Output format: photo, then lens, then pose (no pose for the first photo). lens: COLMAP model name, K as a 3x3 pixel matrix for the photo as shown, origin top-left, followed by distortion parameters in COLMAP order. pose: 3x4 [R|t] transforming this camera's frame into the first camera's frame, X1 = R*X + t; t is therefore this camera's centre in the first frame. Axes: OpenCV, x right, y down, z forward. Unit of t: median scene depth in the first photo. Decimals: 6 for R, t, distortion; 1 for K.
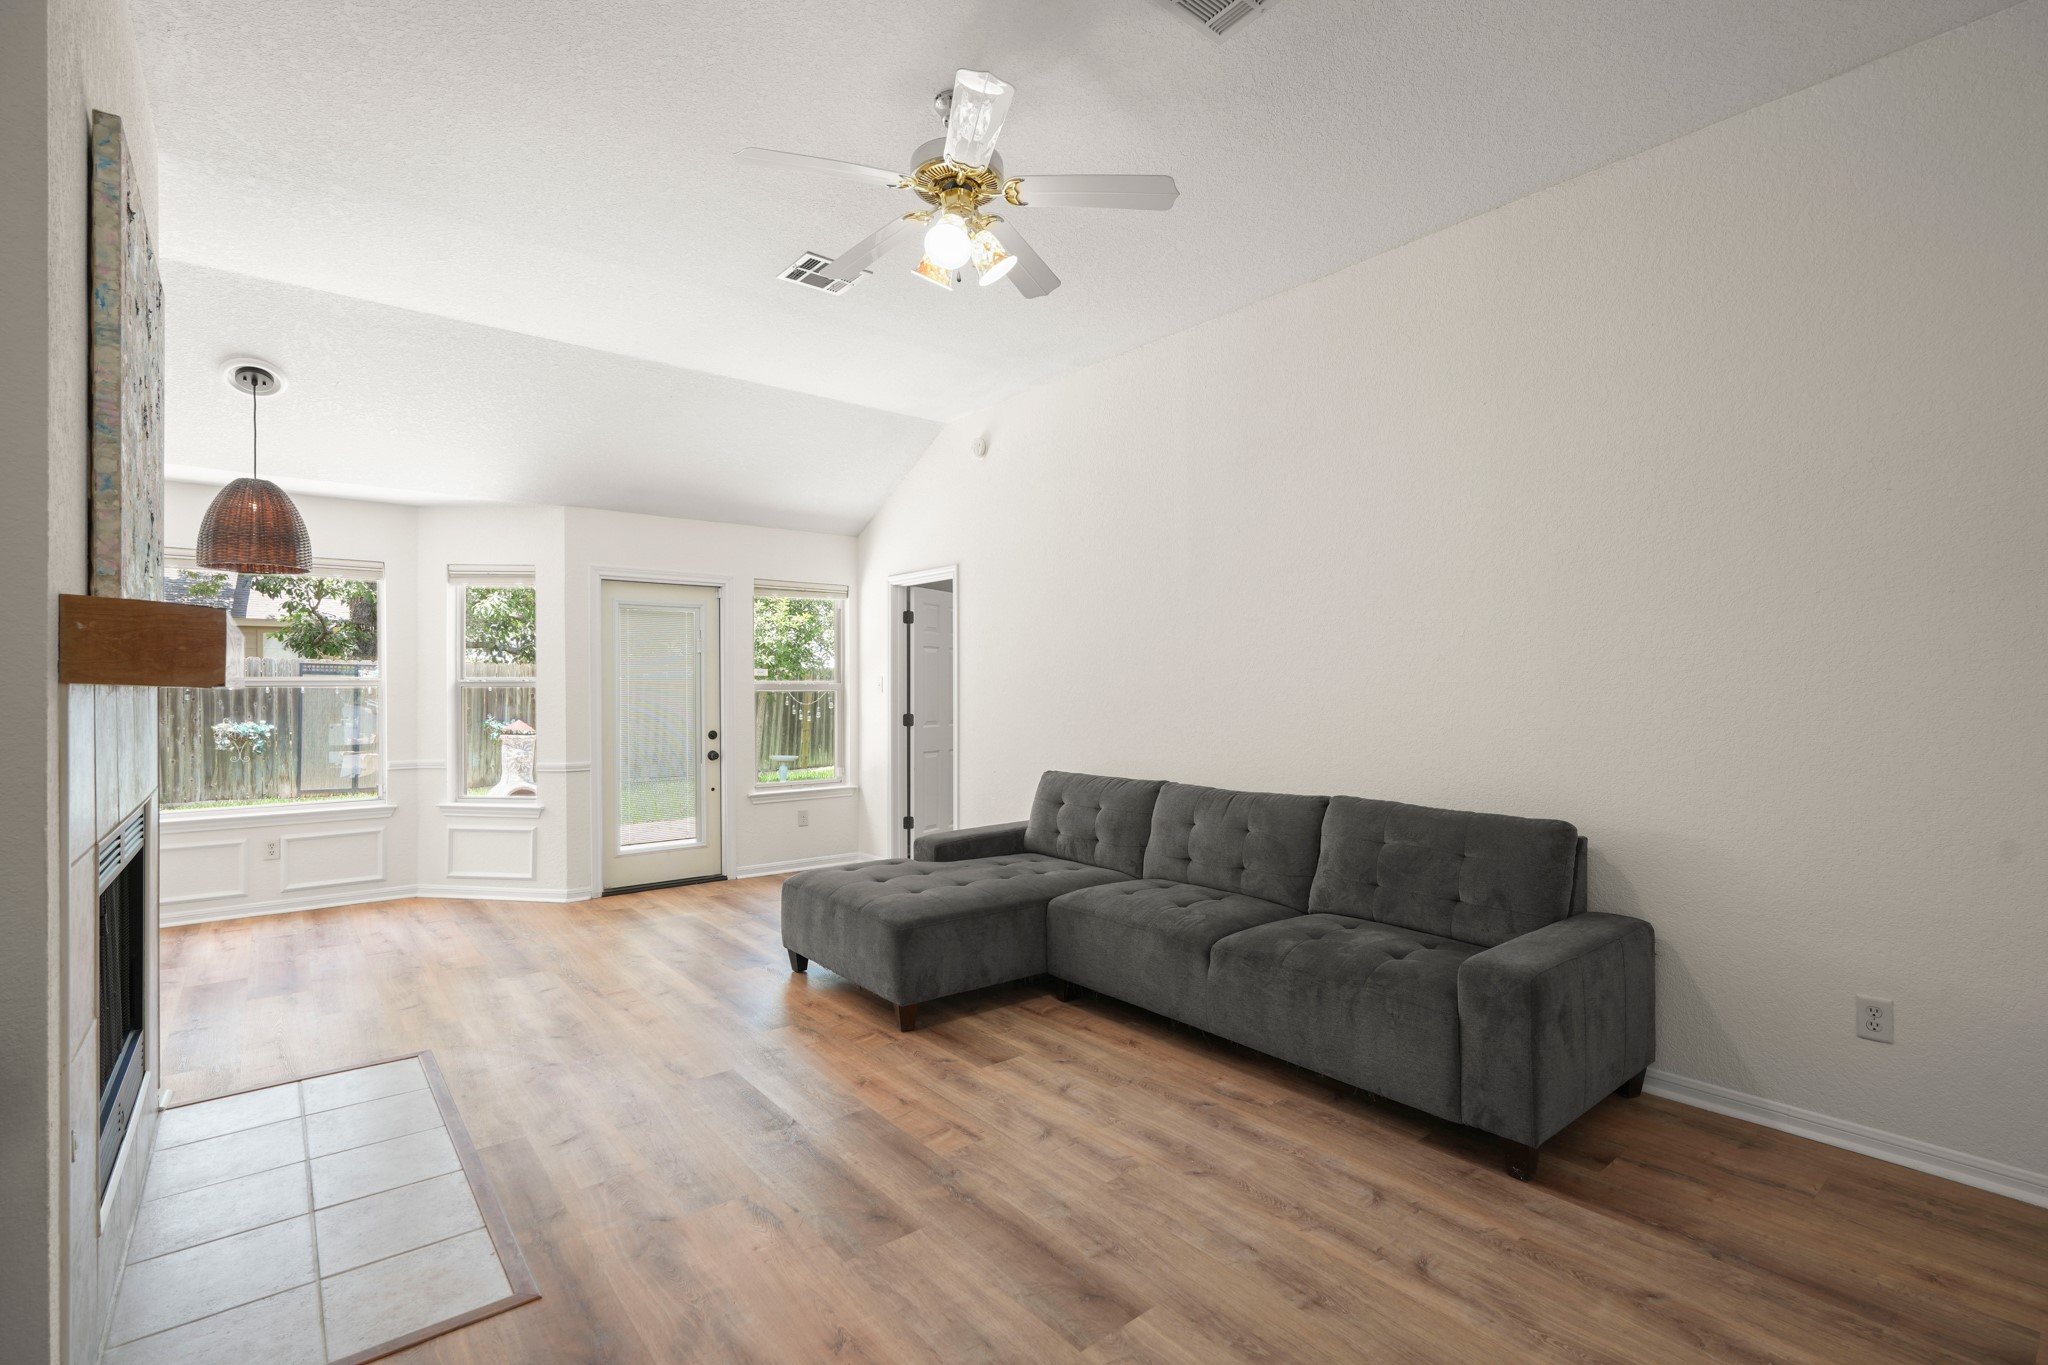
lens RADIAL K [[928.7, 0, 1021.6], [0, 928.7, 691.2], [0, 0, 1]] dist [-0.001534, 0.000010]
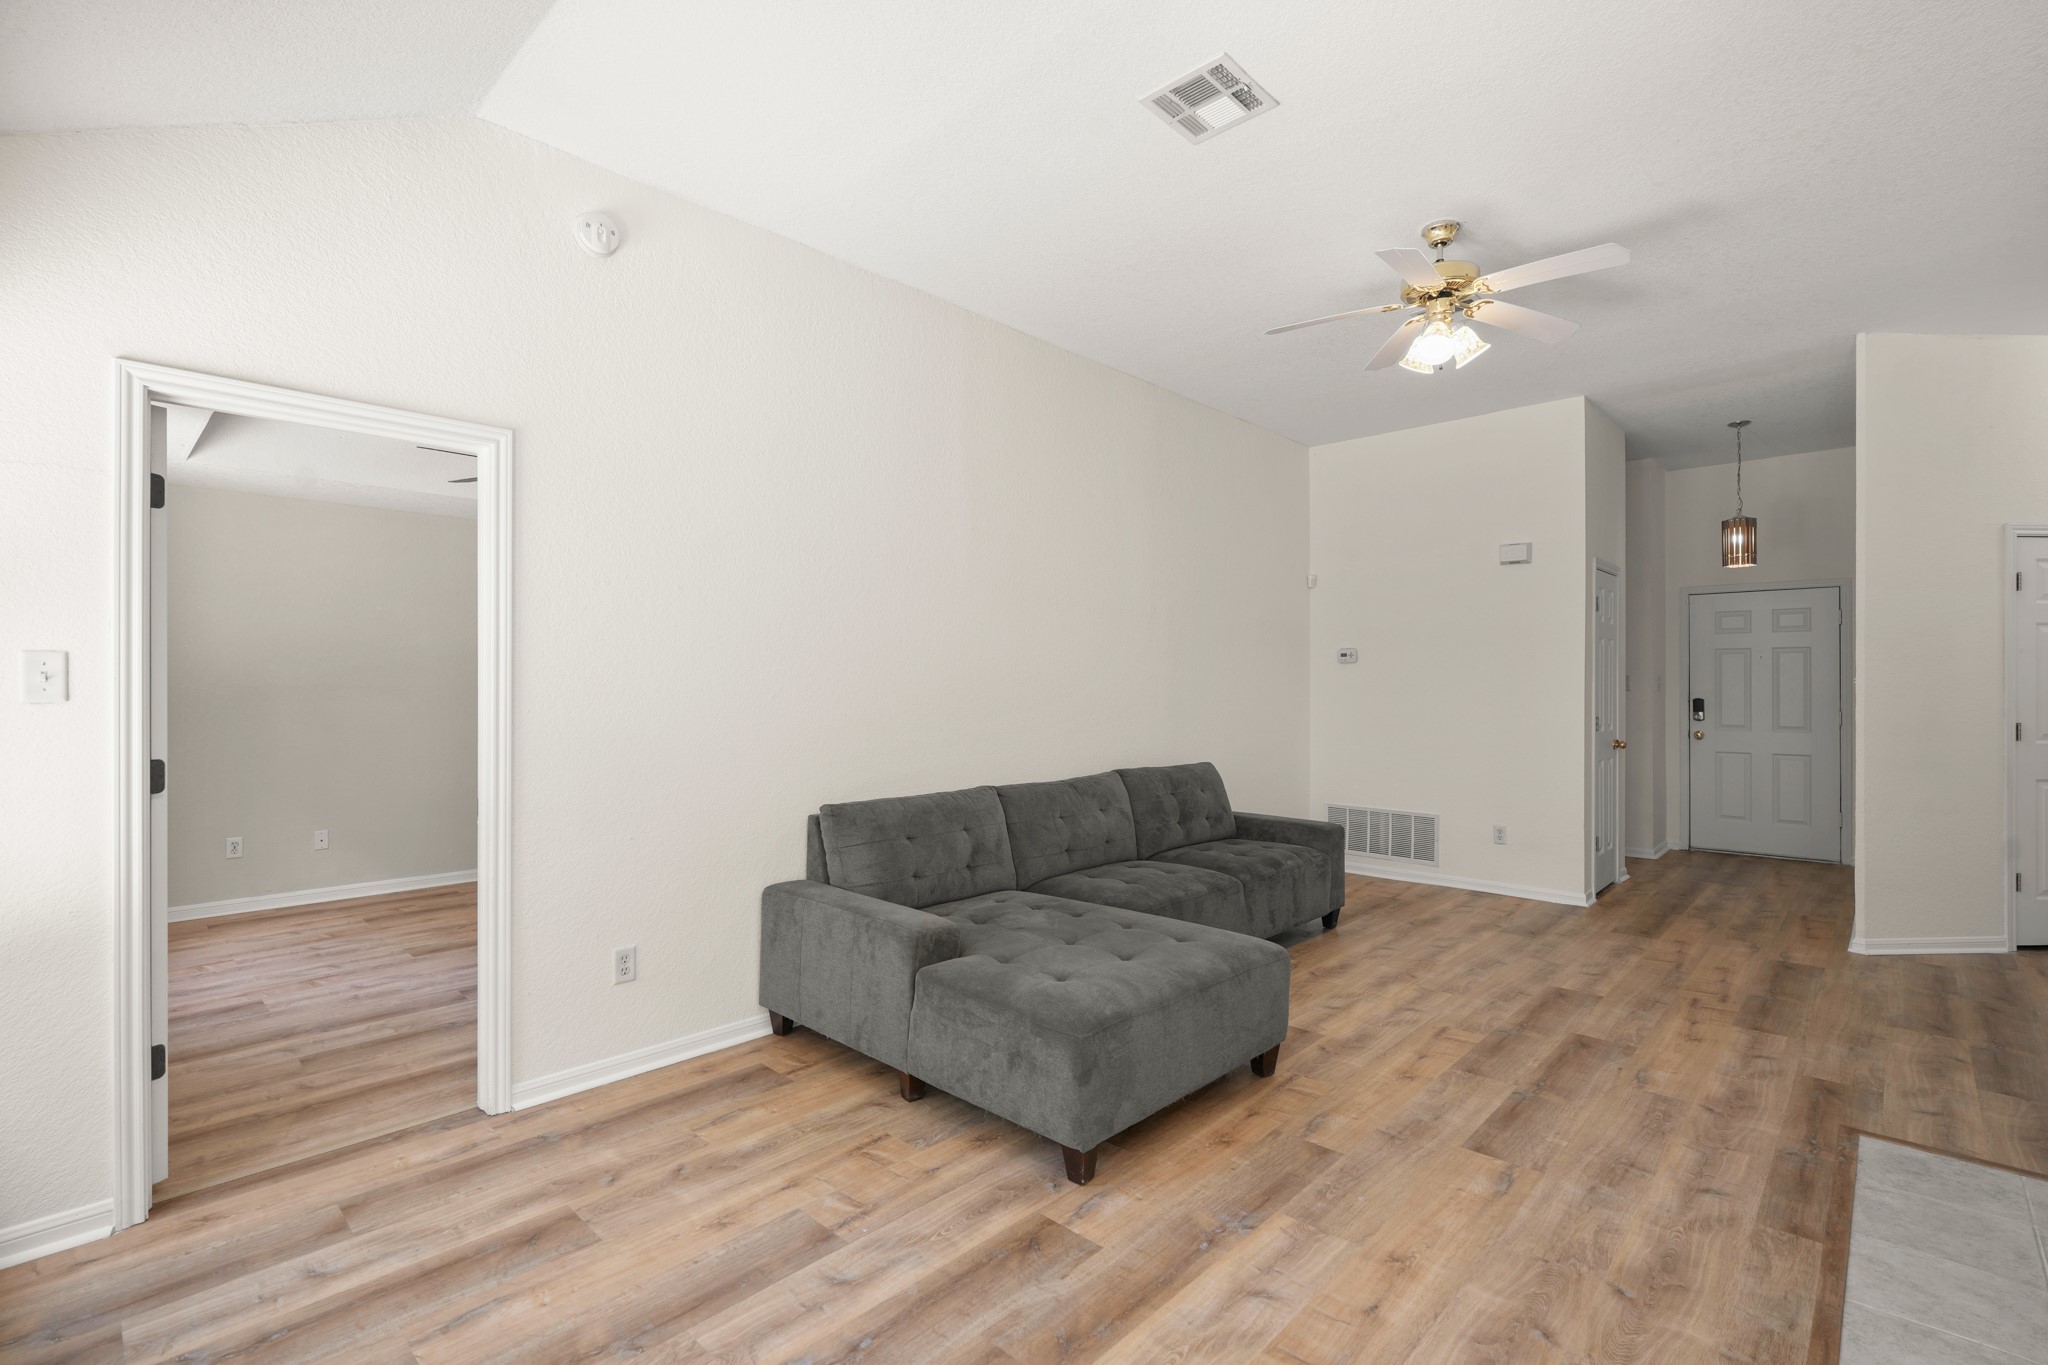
lens RADIAL K [[927.9, 0, 1032.1], [0, 927.9, 684.7], [0, 0, 1]] dist [-0.001377, 0.000371]
pose [[-0.134744, 0.005960, 0.990863, -1.067036], [0.004168, 0.999976, -0.005448, -0.002066], [-0.990872, 0.003396, -0.134766, 1.468075]]
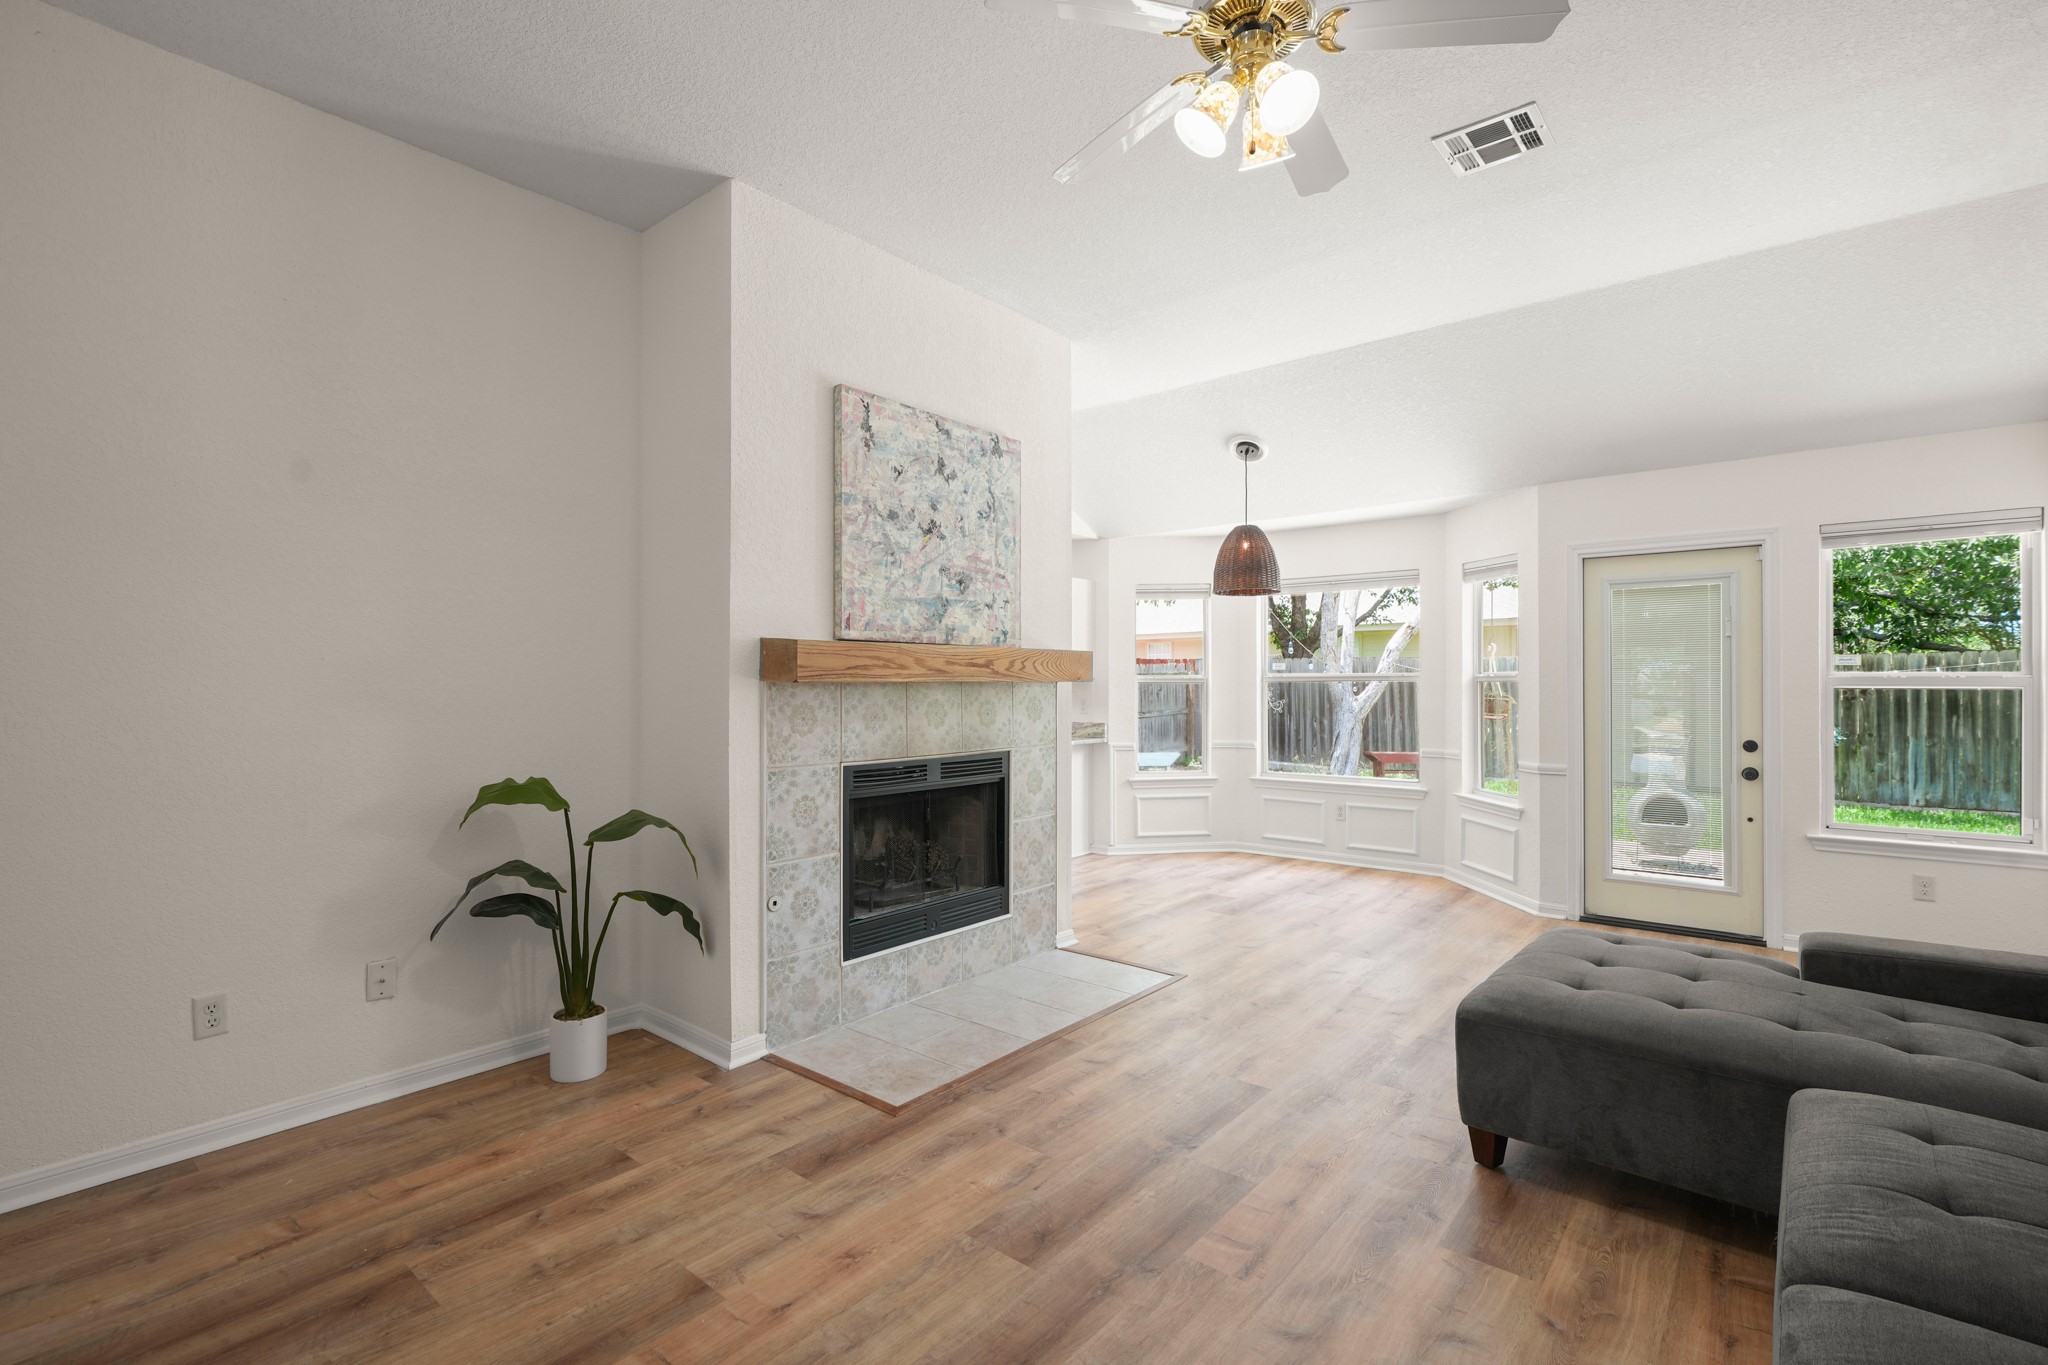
lens RADIAL K [[932.7, 0, 1024.0], [0, 932.7, 682.5], [0, 0, 1]] dist [-0.000380, -0.000018]
pose [[0.193115, 0.000697, -0.981176, 0.555047], [-0.004396, 0.999990, -0.000154, -0.001856], [0.981166, 0.004343, 0.193116, 0.563705]]
